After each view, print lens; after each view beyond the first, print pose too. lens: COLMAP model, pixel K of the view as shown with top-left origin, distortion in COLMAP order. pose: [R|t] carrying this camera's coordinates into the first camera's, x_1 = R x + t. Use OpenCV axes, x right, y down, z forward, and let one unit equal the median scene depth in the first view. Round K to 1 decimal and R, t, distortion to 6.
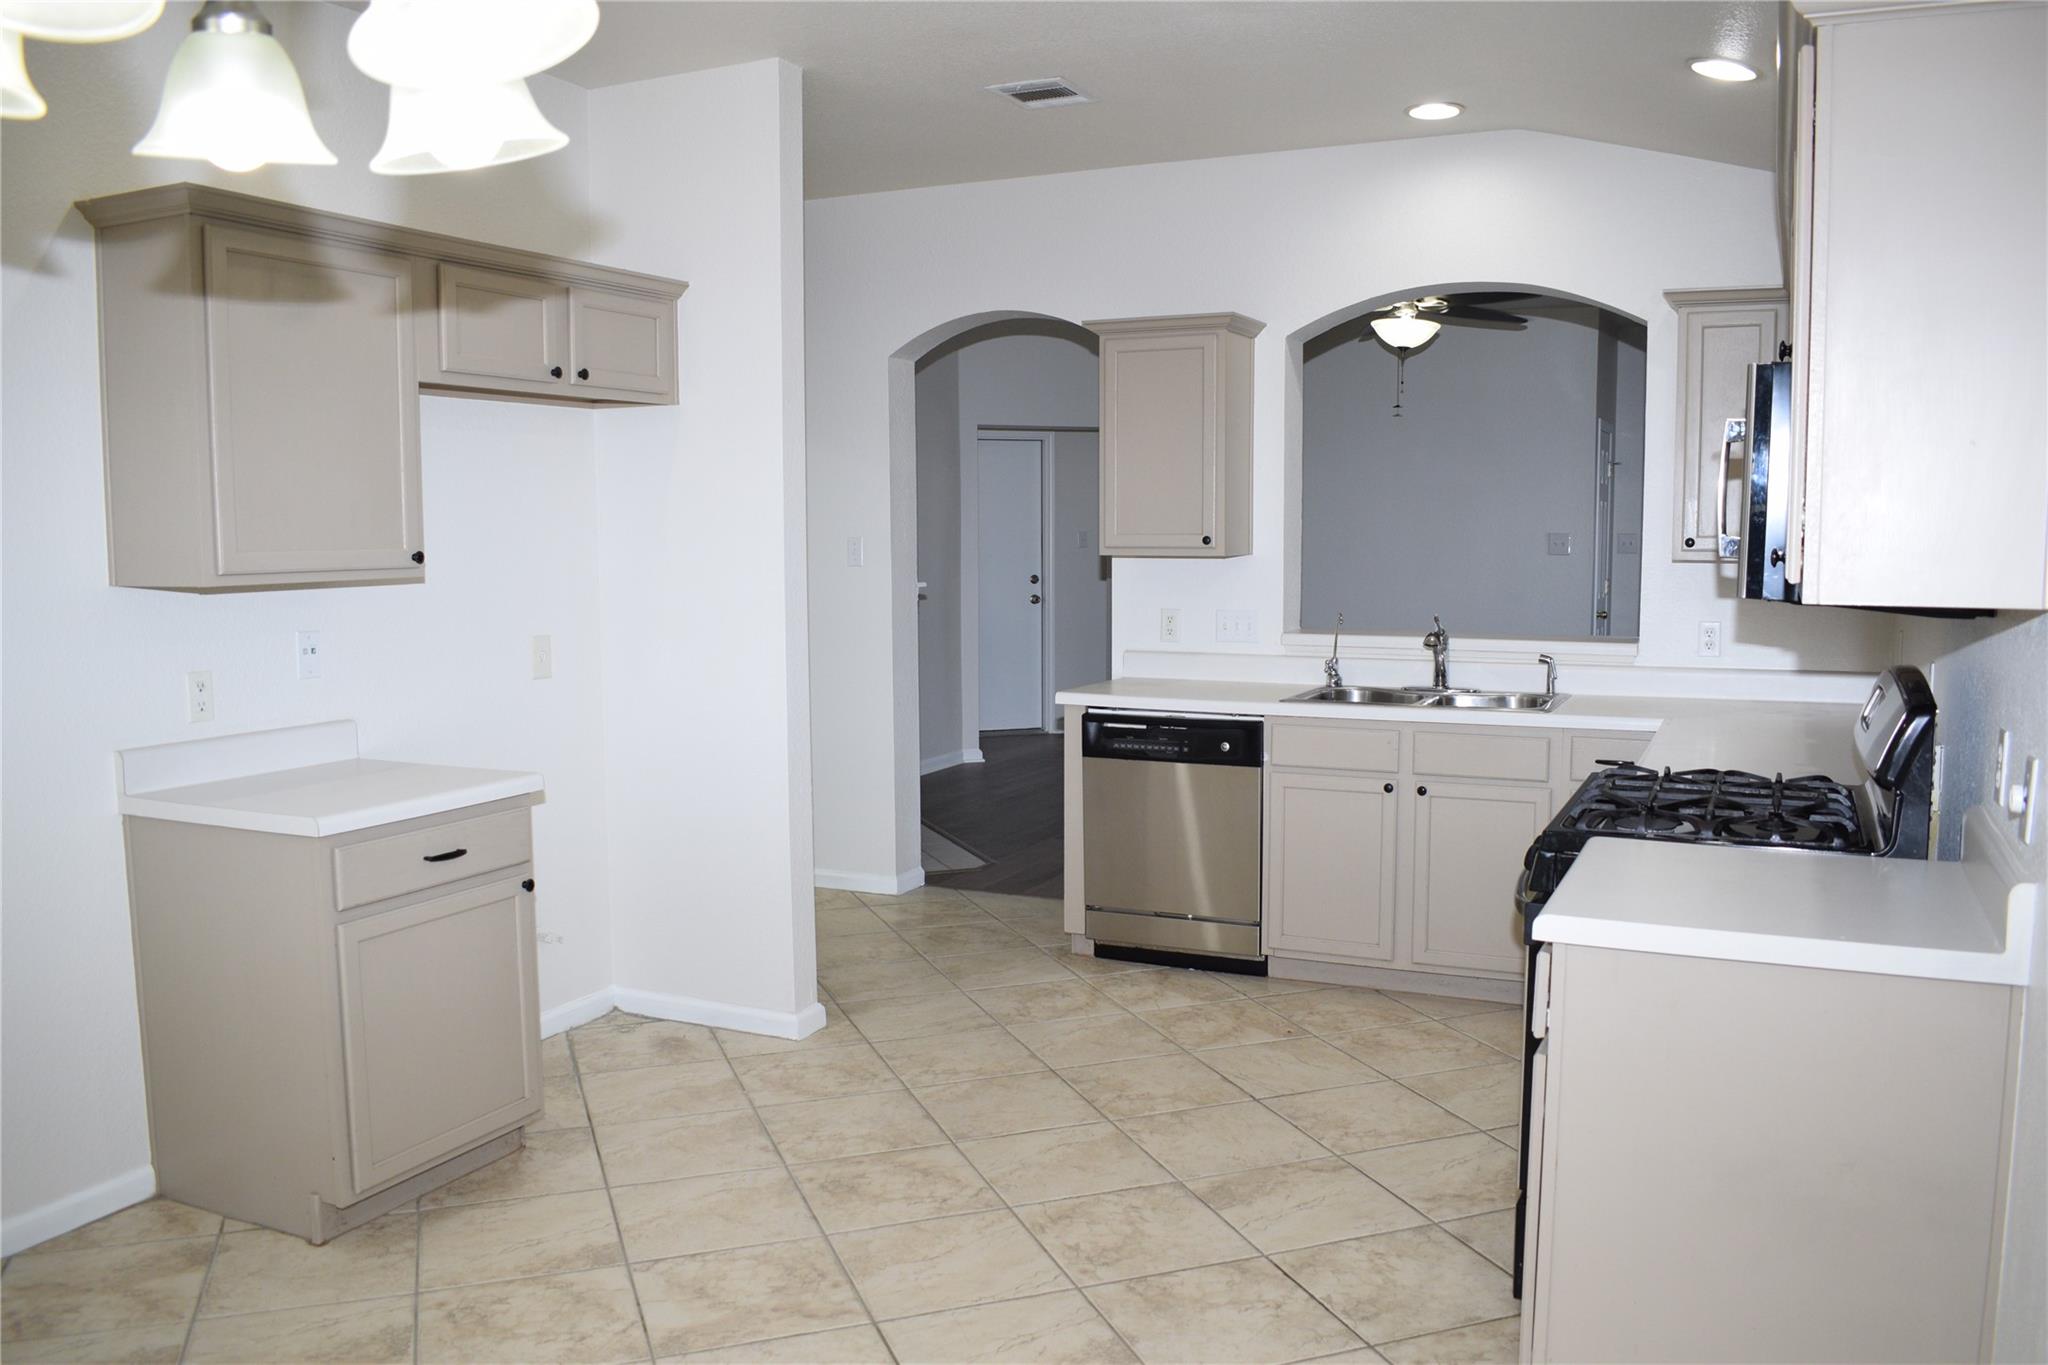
lens RADIAL K [[1636.1, 0, 1034.3], [0, 1636.1, 673.8], [0, 0, 1]] dist [-0.097781, 0.016230]
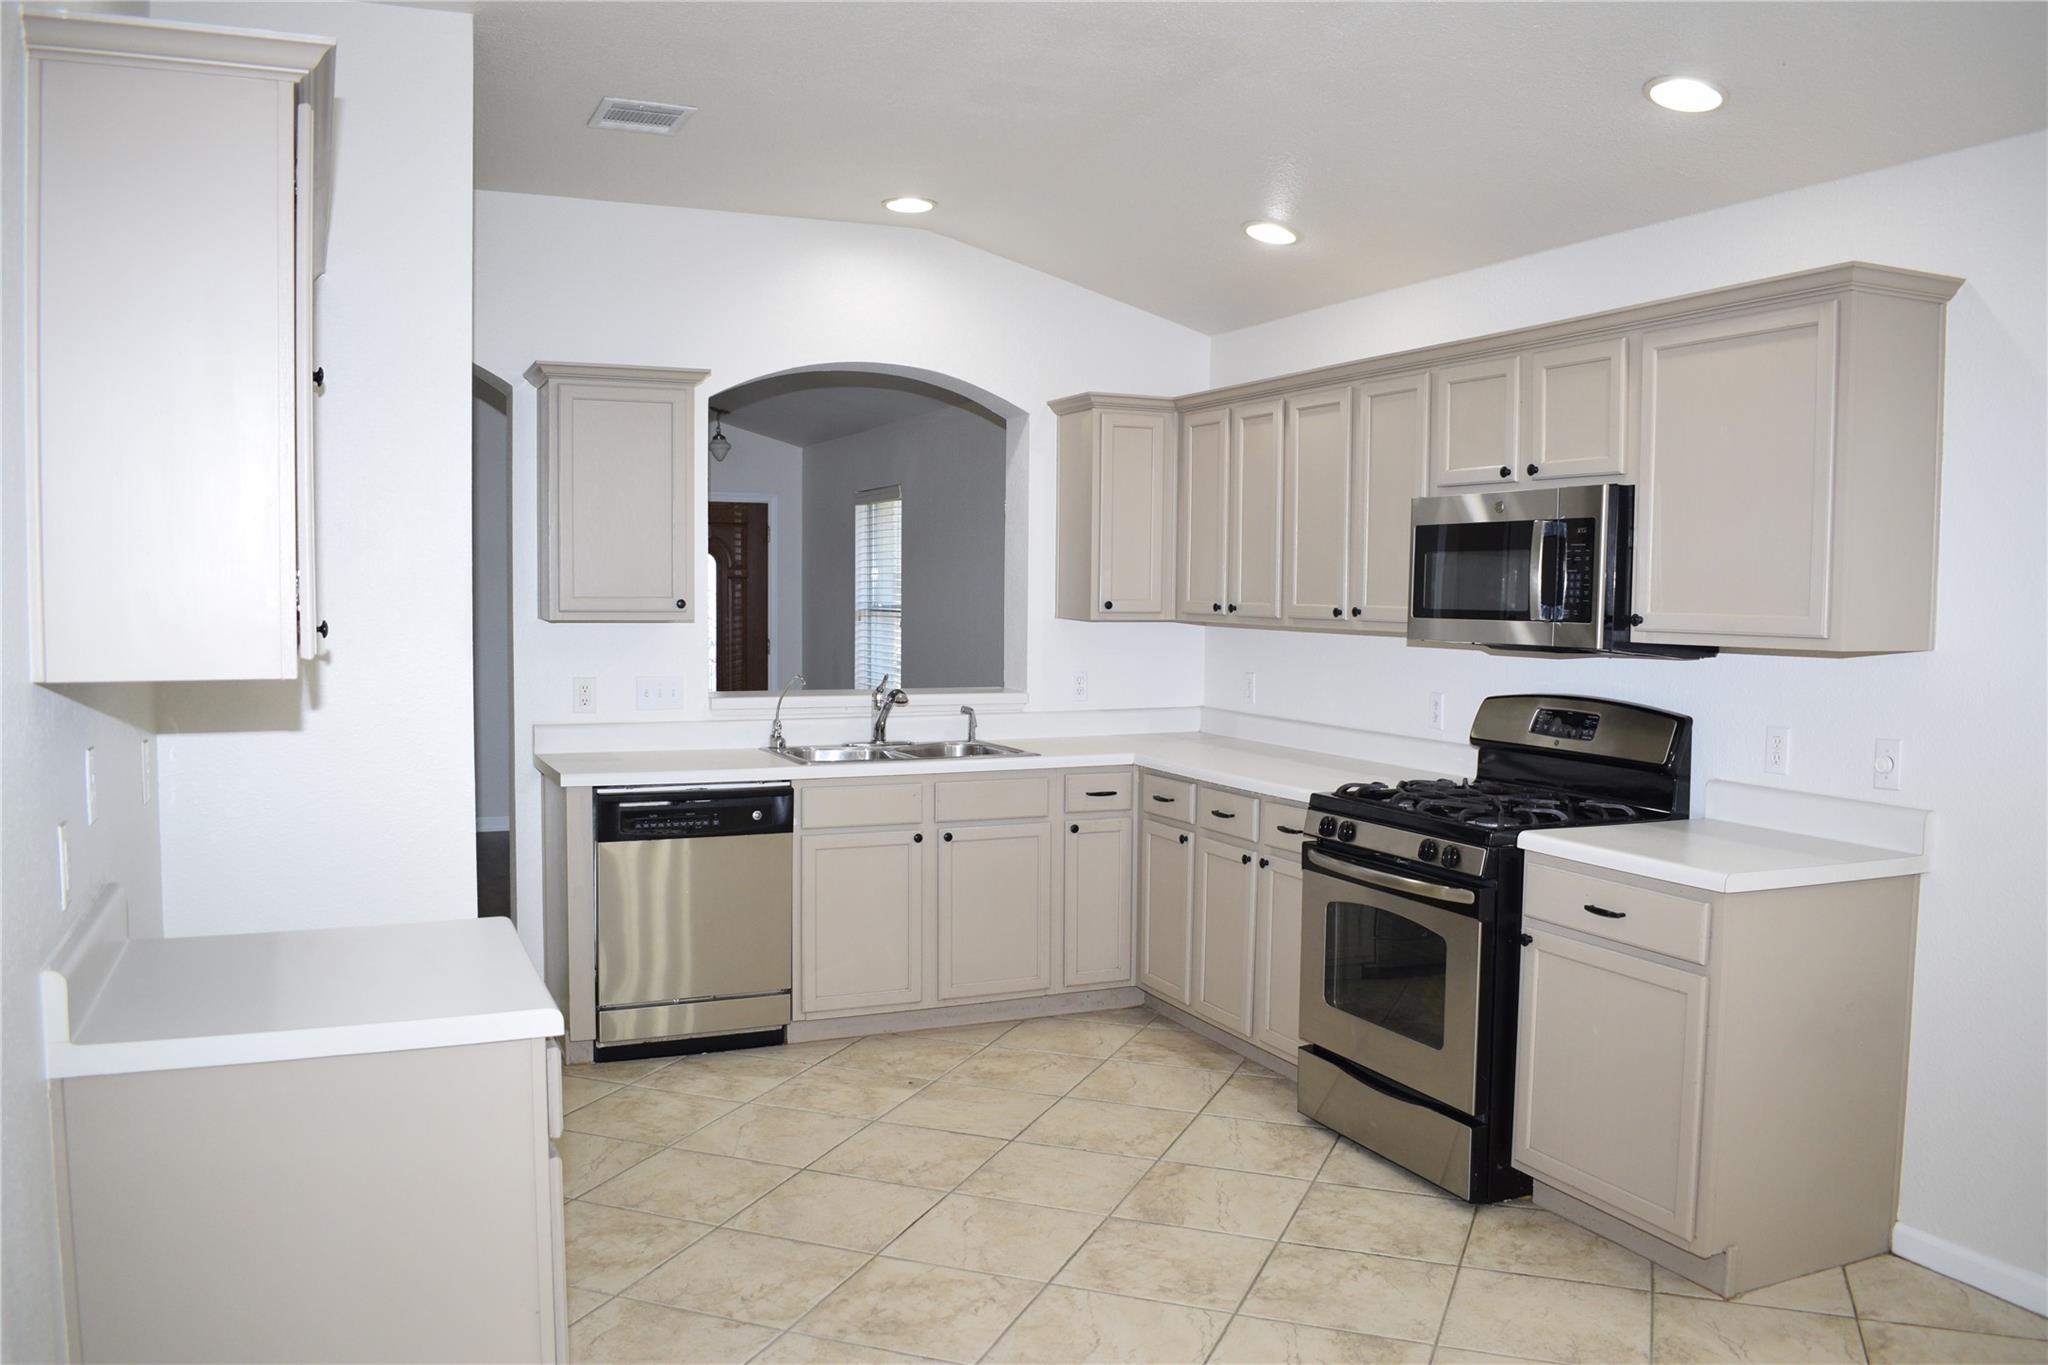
lens RADIAL K [[1636.1, 0, 1019.1], [0, 1636.1, 687.4], [0, 0, 1]] dist [-0.097781, 0.016230]
pose [[0.659037, -0.038102, 0.751144, -0.560489], [0.058386, 0.998294, -0.000588, -0.024236], [-0.749841, 0.044244, 0.660138, 0.260860]]
